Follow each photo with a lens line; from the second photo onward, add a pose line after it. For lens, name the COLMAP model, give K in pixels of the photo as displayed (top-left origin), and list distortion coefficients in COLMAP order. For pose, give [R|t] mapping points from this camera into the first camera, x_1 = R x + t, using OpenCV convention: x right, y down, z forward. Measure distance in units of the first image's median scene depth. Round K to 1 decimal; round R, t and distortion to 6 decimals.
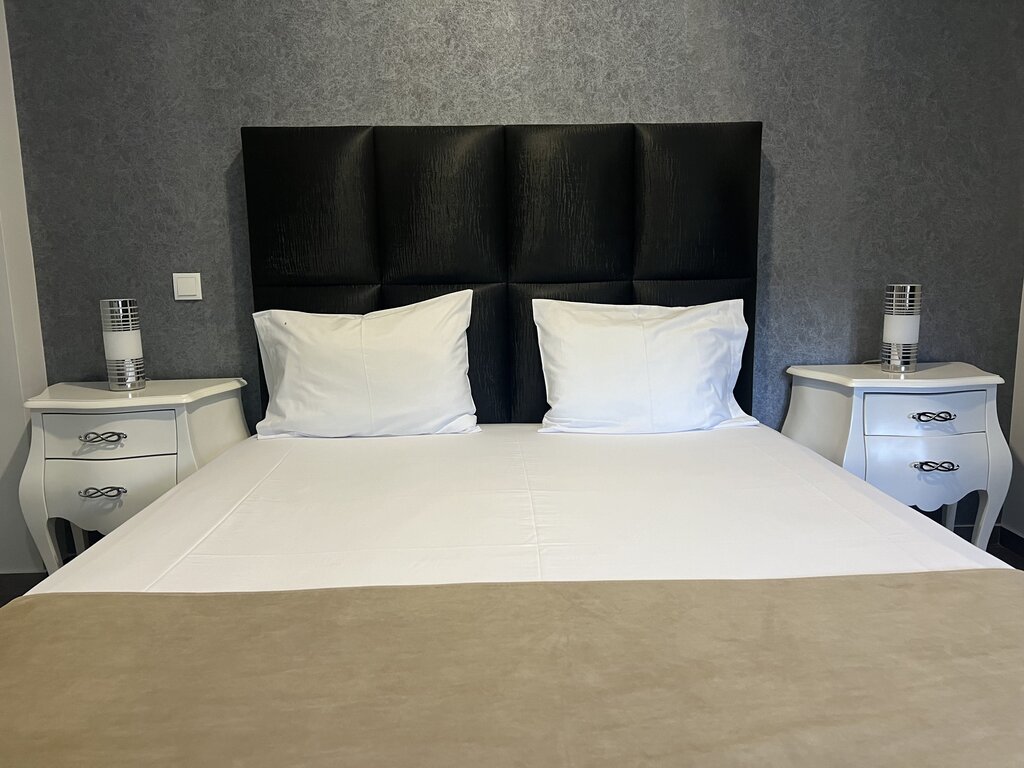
lens RADIAL K [[780.2, 0, 512.0], [0, 780.2, 384.0], [0, 0, 1]] dist [0.048313, -0.066922]
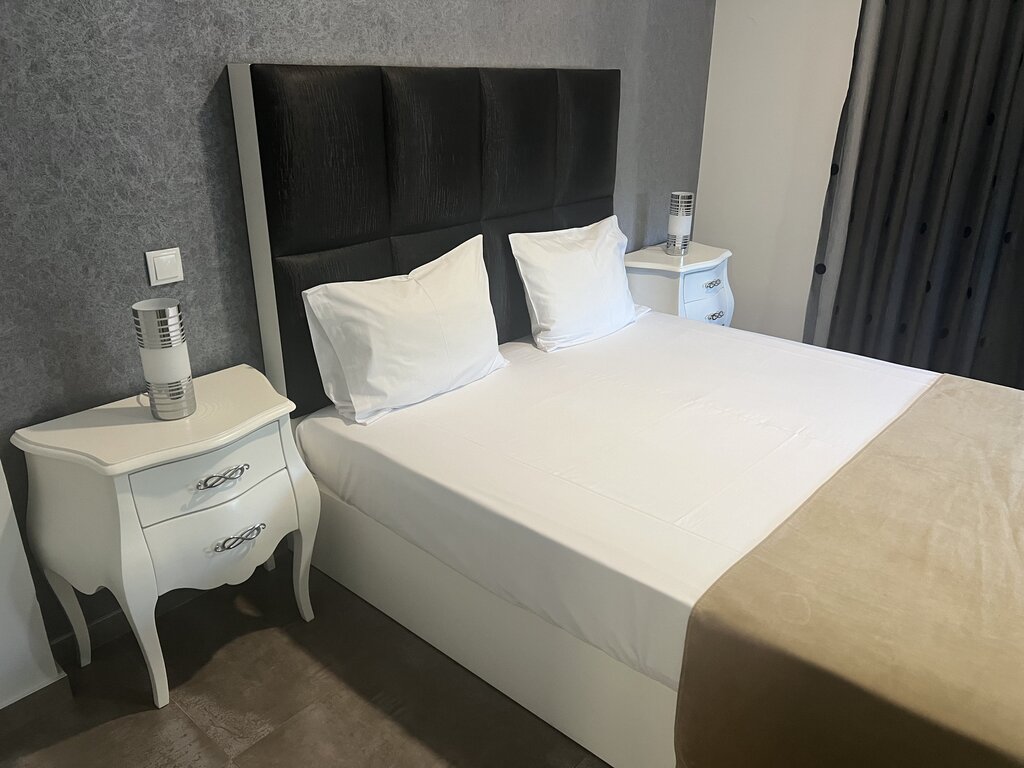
lens RADIAL K [[780.2, 0, 512.0], [0, 780.2, 384.0], [0, 0, 1]] dist [0.048313, -0.066922]
pose [[0.679056, -0.251602, 0.689622, -0.765727], [0.094696, 0.961604, 0.257587, -0.185173], [-0.727953, -0.109612, 0.676809, 0.215502]]
